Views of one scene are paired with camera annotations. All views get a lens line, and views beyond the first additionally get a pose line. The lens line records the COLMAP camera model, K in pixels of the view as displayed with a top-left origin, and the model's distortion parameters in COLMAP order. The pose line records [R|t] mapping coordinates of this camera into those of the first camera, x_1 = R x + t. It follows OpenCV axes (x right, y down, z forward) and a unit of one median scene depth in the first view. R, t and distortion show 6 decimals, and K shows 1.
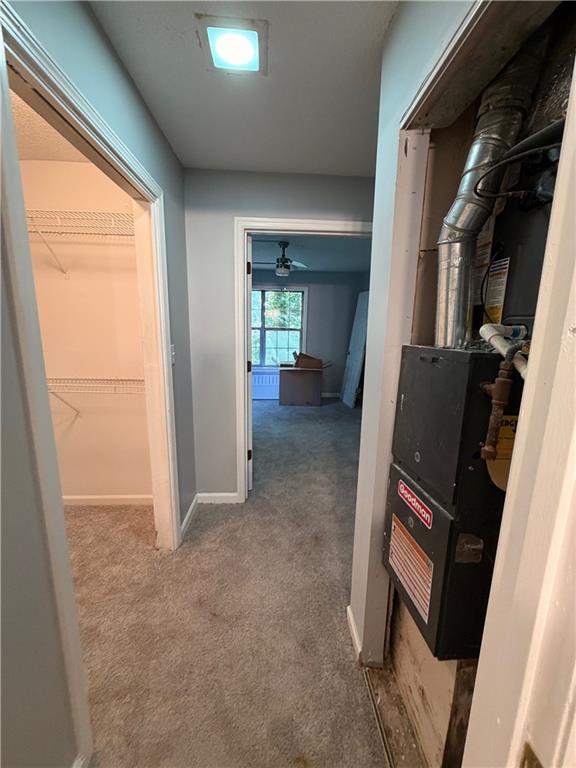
lens RADIAL K [[305.2, 0, 287.4], [0, 305.2, 382.2], [0, 0, 1]] dist [-0.000241, 0.000222]
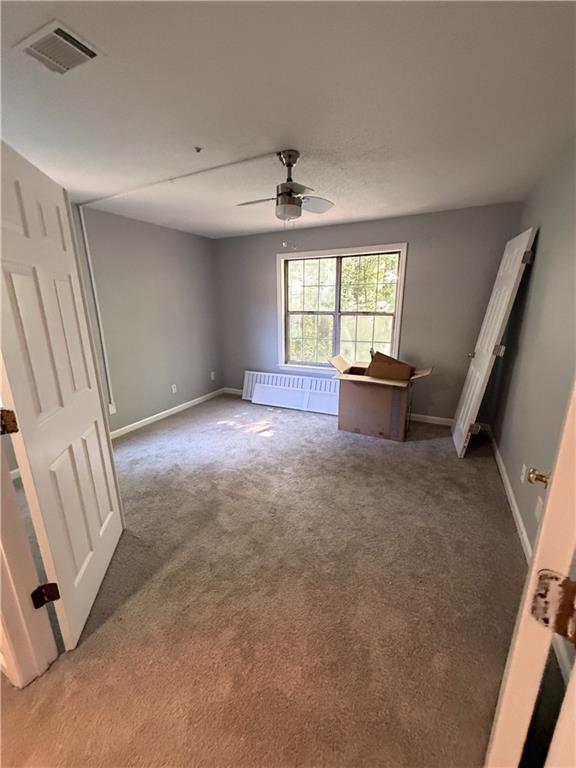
lens RADIAL K [[305.2, 0, 287.4], [0, 305.2, 382.2], [0, 0, 1]] dist [-0.000241, 0.000222]
pose [[0.869660, 0.096076, -0.484212, 0.176497], [-0.063569, 0.994507, 0.083155, -0.069672], [0.489541, -0.041536, 0.870990, 0.334126]]
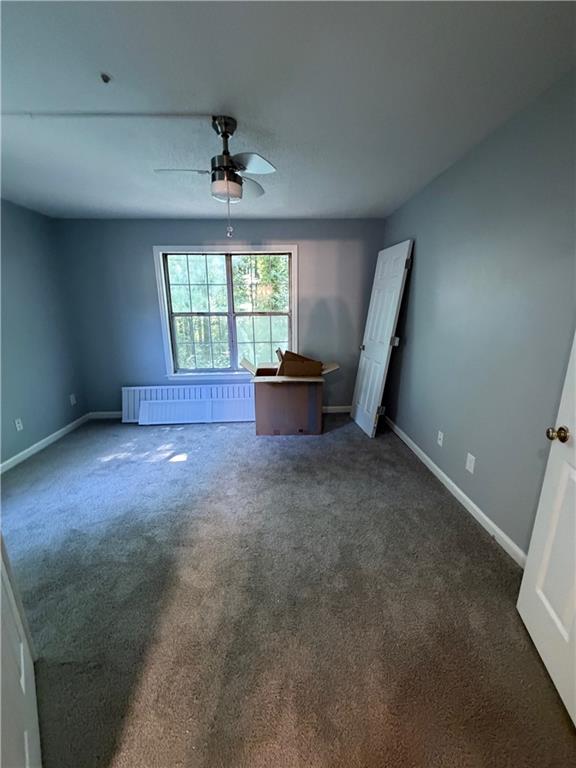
lens RADIAL K [[305.2, 0, 287.4], [0, 305.2, 382.2], [0, 0, 1]] dist [-0.000241, 0.000222]
pose [[0.999435, -0.028414, -0.017970, 0.048971], [0.029450, 0.997746, 0.060293, -0.065189], [0.016217, -0.060788, 0.998019, 0.340356]]
